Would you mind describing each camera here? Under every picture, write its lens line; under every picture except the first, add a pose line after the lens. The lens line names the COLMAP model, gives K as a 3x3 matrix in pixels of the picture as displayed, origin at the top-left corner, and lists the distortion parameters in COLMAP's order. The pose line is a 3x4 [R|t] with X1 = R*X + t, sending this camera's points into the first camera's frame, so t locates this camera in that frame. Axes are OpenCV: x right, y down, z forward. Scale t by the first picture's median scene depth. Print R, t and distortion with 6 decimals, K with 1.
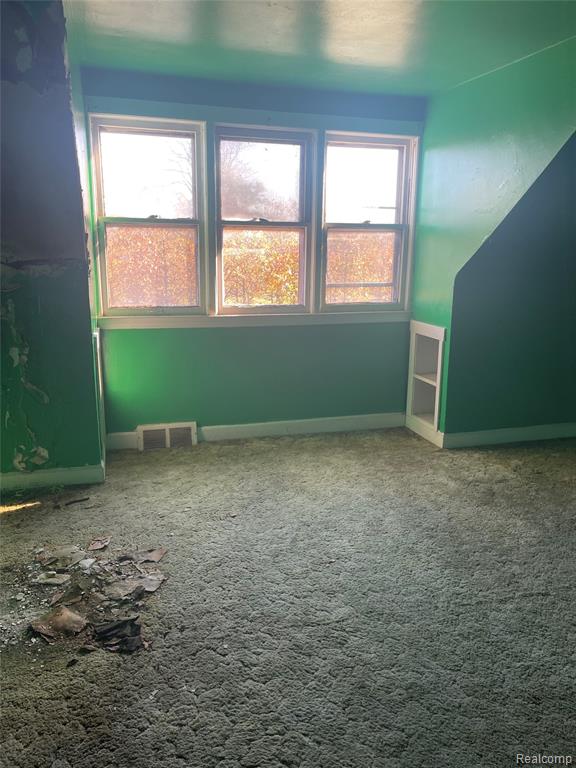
lens RADIAL K [[586.5, 0, 288.0], [0, 586.5, 384.0], [0, 0, 1]] dist [0.034618, -0.001162]
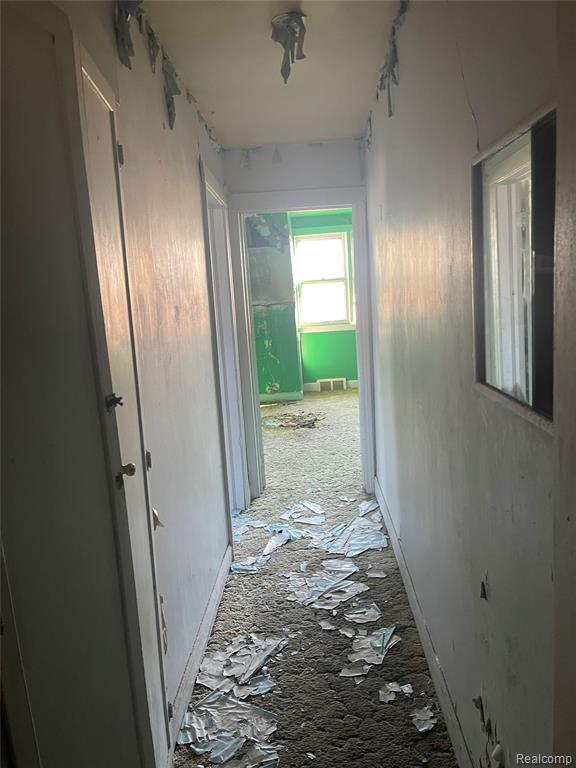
lens RADIAL K [[586.5, 0, 288.0], [0, 586.5, 384.0], [0, 0, 1]] dist [0.034618, -0.001162]
pose [[0.947860, -0.030024, -0.317270, 0.319953], [0.011786, 0.998174, -0.059248, 0.222497], [0.318469, 0.052419, 0.946483, -1.050011]]
